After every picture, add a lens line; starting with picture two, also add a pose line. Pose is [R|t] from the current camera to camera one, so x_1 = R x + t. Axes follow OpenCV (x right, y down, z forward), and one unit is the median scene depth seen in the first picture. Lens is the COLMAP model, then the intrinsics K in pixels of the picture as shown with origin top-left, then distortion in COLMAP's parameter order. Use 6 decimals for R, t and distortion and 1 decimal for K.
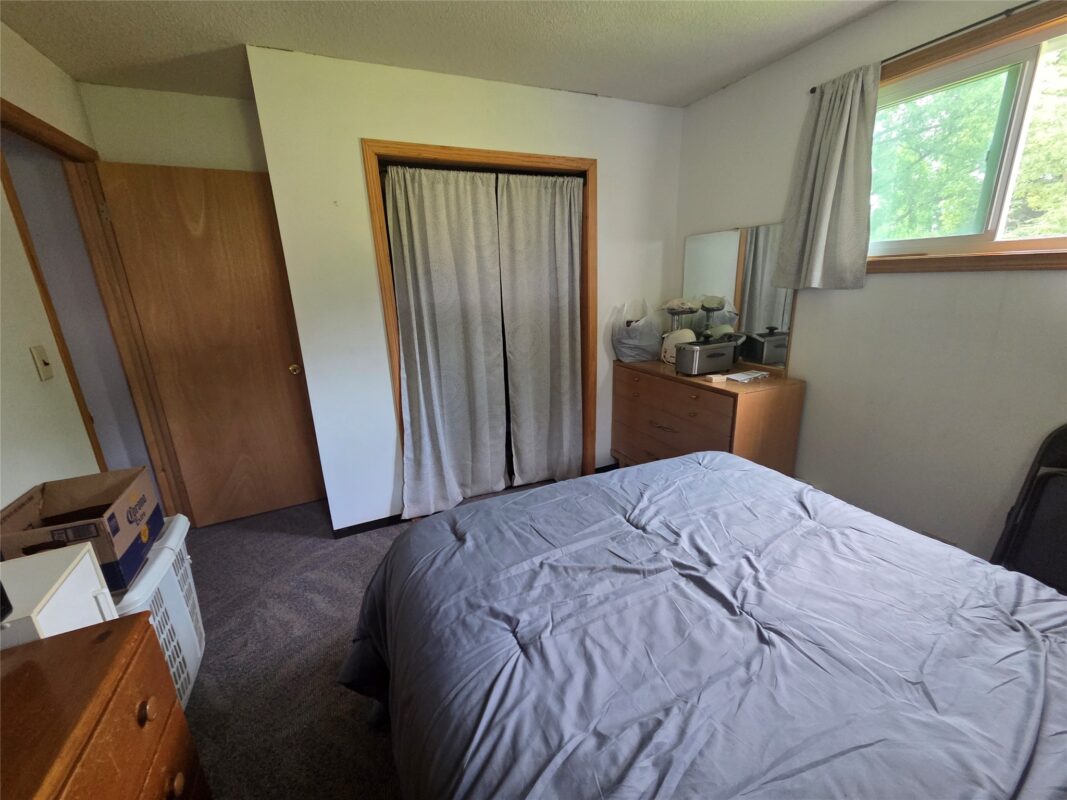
lens RADIAL K [[436.1, 0, 532.6], [0, 436.1, 402.1], [0, 0, 1]] dist [0.004213, -0.000962]
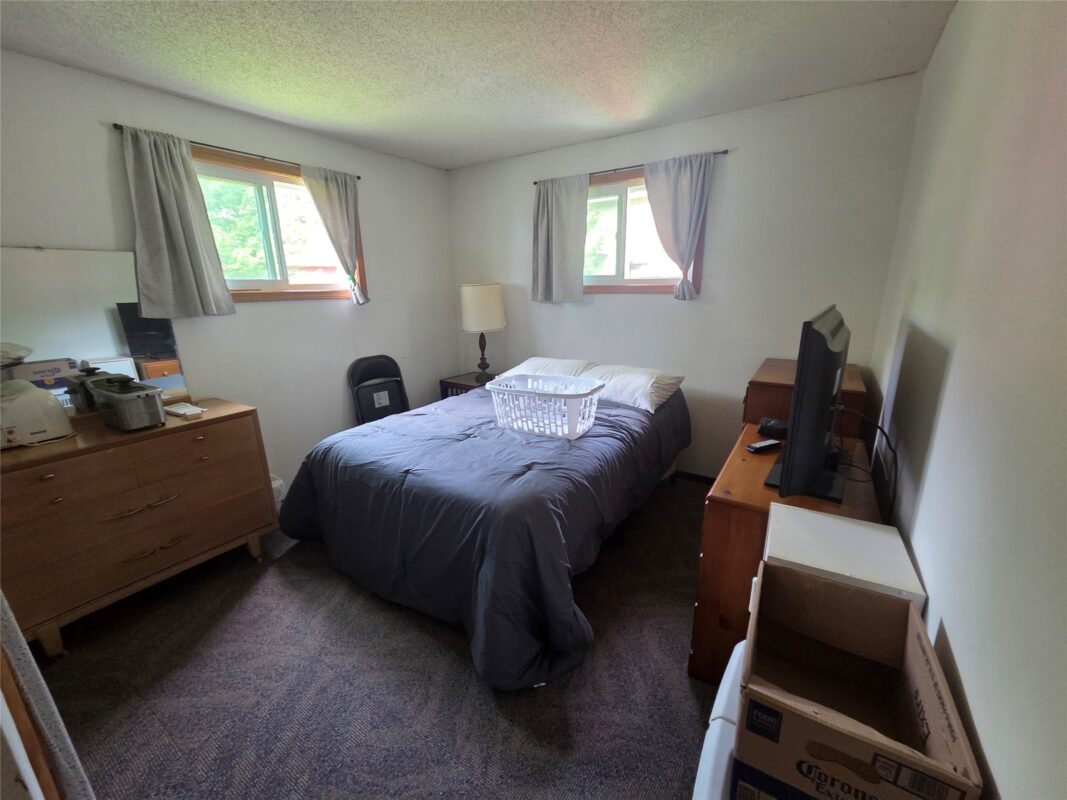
lens RADIAL K [[436.1, 0, 532.6], [0, 436.1, 401.3], [0, 0, 1]] dist [0.004213, -0.000962]
pose [[-0.542324, -0.173387, 0.822084, -1.182348], [0.269888, 0.890664, 0.365895, -0.370403], [-0.795641, 0.420304, -0.436233, 1.354797]]
